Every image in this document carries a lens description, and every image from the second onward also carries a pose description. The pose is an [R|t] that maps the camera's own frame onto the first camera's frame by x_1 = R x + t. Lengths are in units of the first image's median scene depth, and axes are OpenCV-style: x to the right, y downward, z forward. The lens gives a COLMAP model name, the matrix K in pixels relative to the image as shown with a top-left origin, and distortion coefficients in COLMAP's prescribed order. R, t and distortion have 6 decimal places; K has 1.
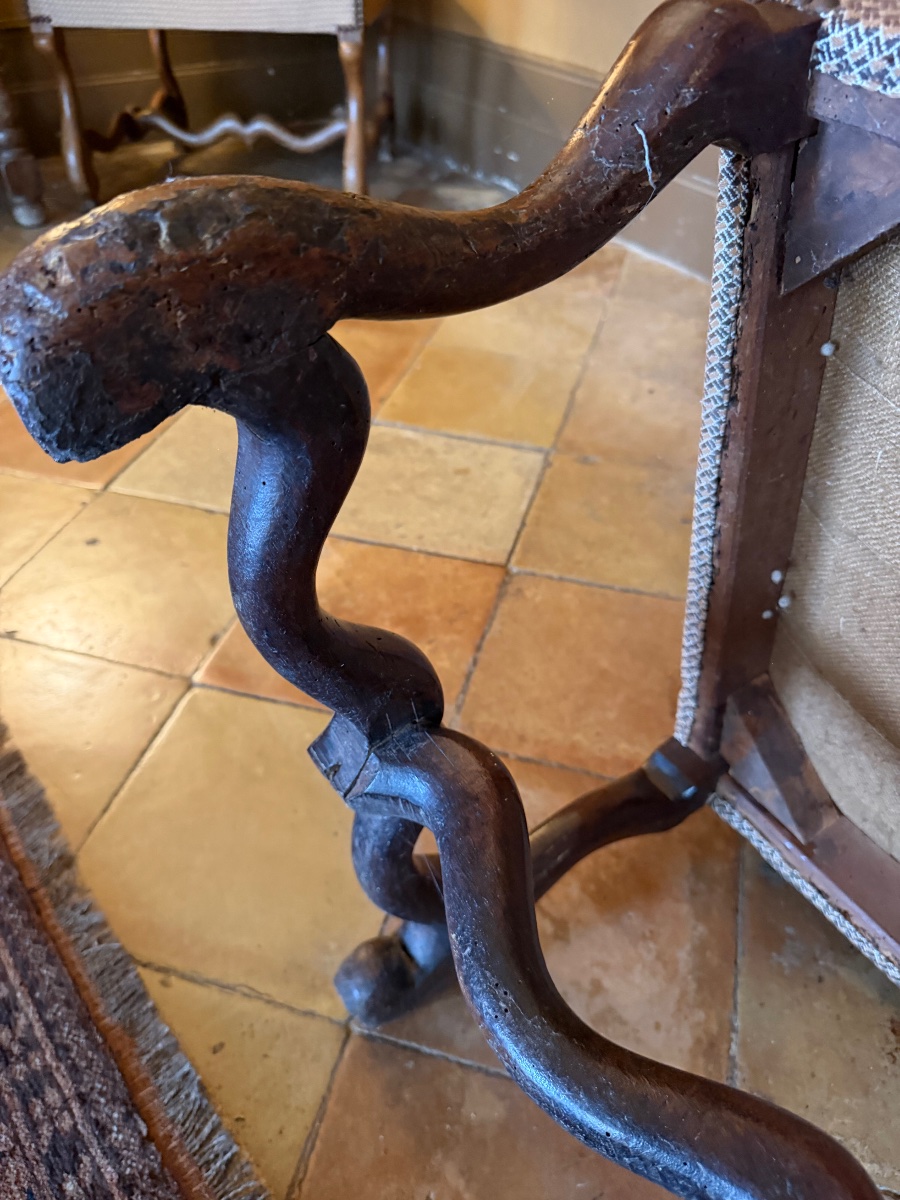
lens RADIAL K [[871.8, 0, 435.2], [0, 871.8, 617.5], [0, 0, 1]] dist [0.002197, -0.018279]
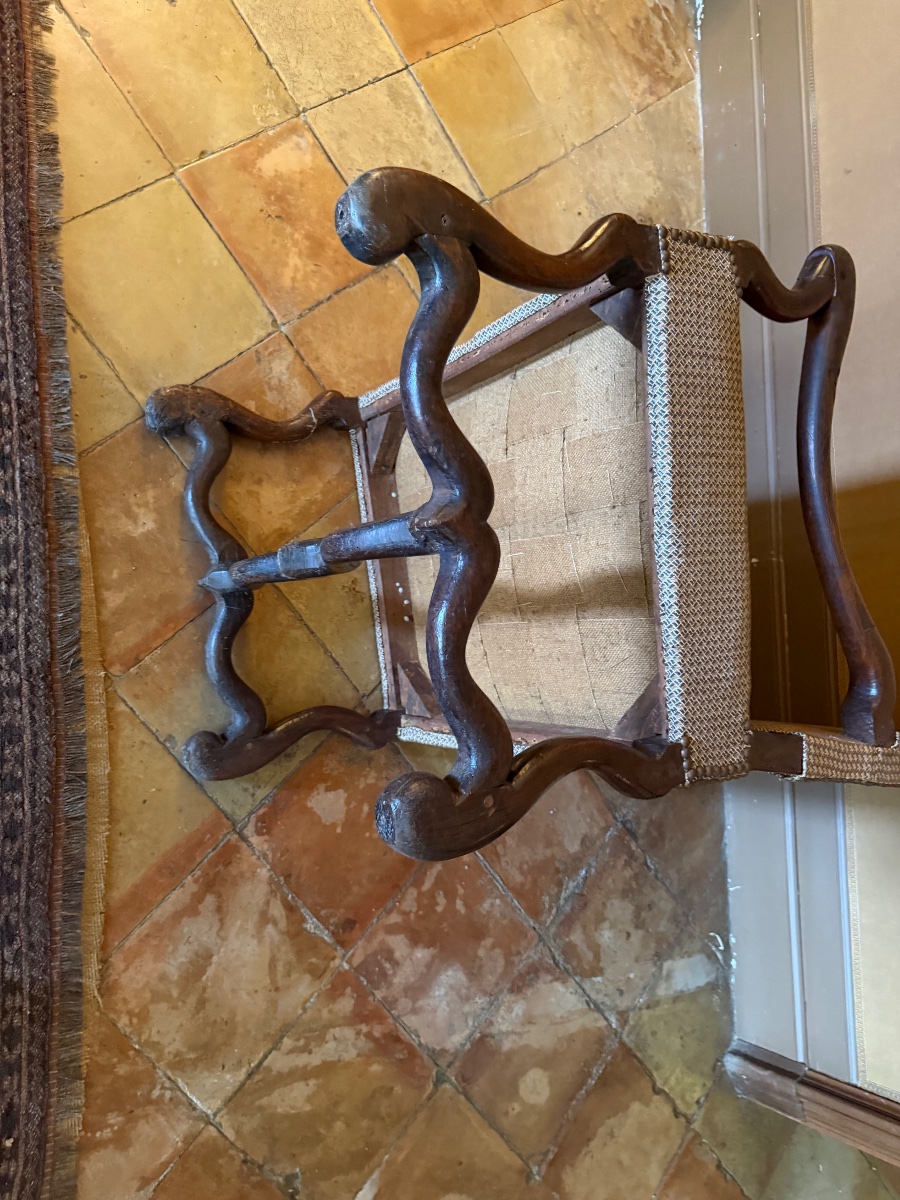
lens RADIAL K [[871.8, 0, 439.7], [0, 871.8, 604.5], [0, 0, 1]] dist [0.002197, -0.018279]
pose [[0.714580, 0.589000, 0.377431, -0.115973], [-0.699029, 0.622100, 0.352634, -0.423779], [-0.027098, -0.515820, 0.856268, -0.920512]]
